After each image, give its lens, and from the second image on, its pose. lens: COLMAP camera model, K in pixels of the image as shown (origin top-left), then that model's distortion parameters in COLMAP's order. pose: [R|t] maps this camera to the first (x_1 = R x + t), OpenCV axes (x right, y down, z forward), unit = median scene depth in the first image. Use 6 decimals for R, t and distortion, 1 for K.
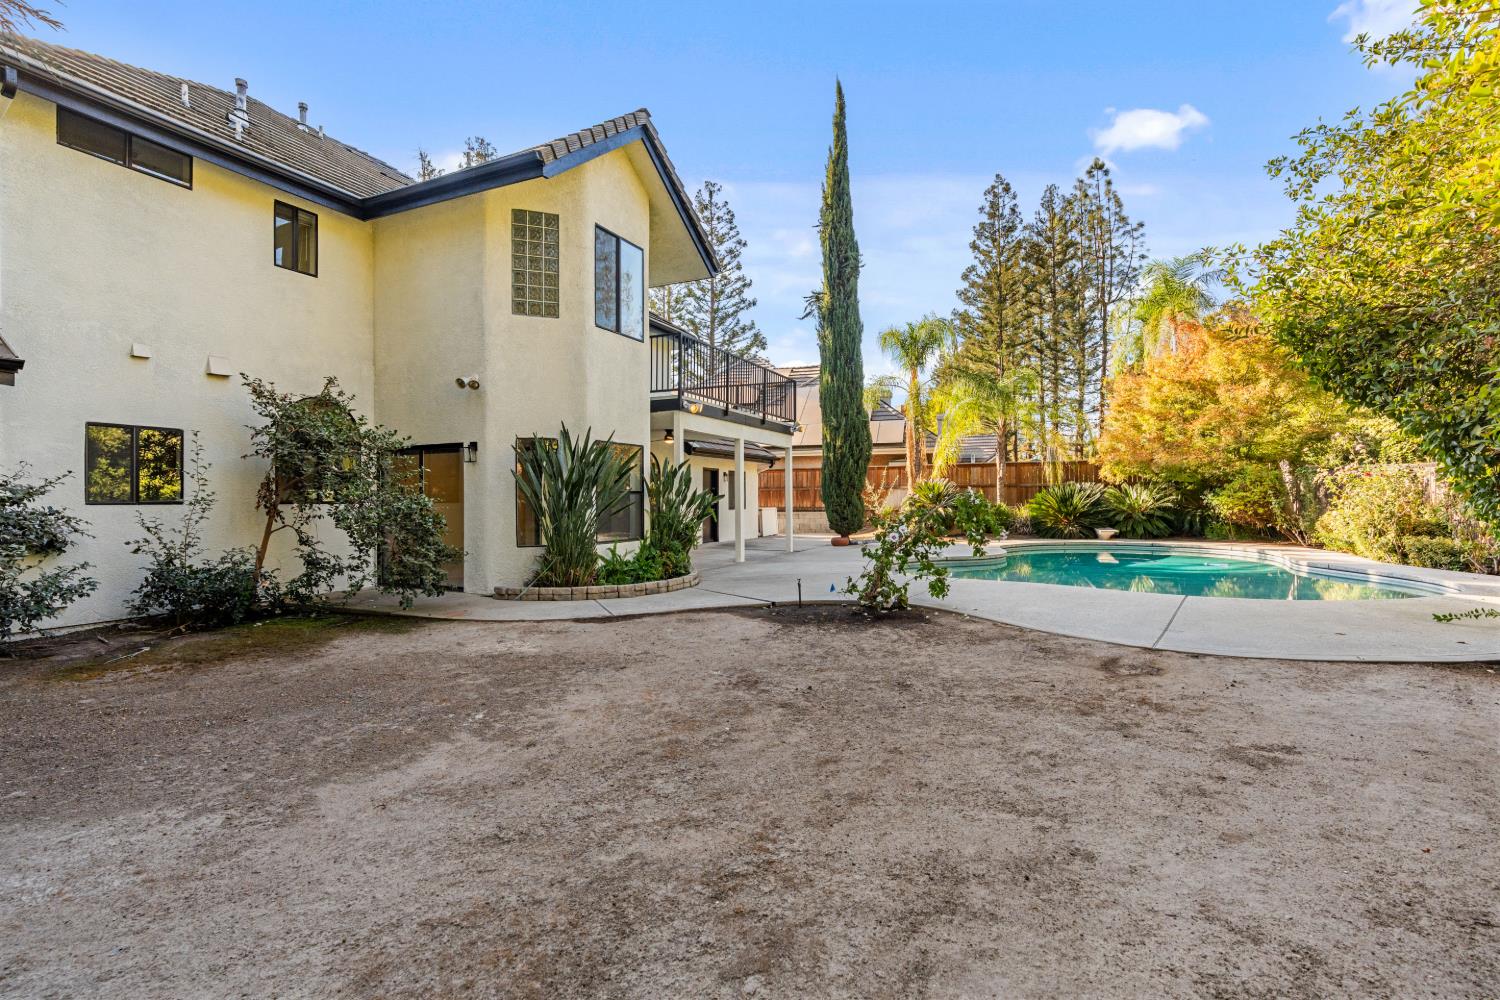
lens RADIAL K [[682.1, 0, 747.6], [0, 682.1, 501.7], [0, 0, 1]] dist [-0.001796, 0.000513]
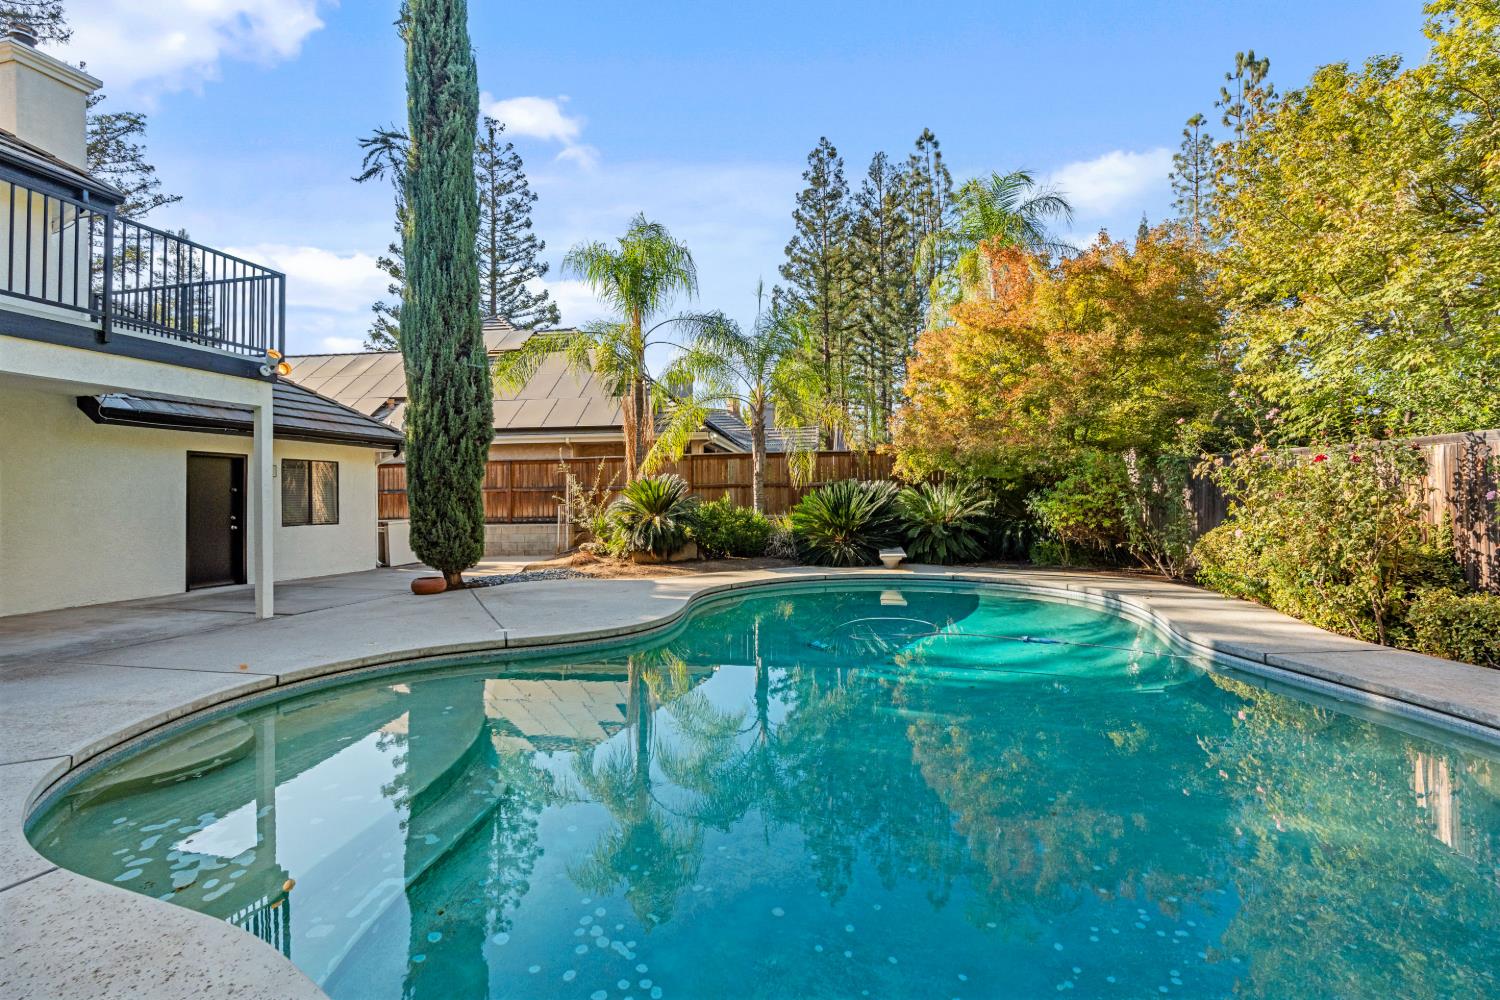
lens RADIAL K [[682.1, 0, 747.6], [0, 682.1, 501.7], [0, 0, 1]] dist [-0.001796, 0.000513]
pose [[0.982296, -0.004471, 0.187280, 0.263872], [0.005102, 0.999983, -0.002887, -0.006042], [-0.187263, 0.003791, 0.982302, 0.379484]]
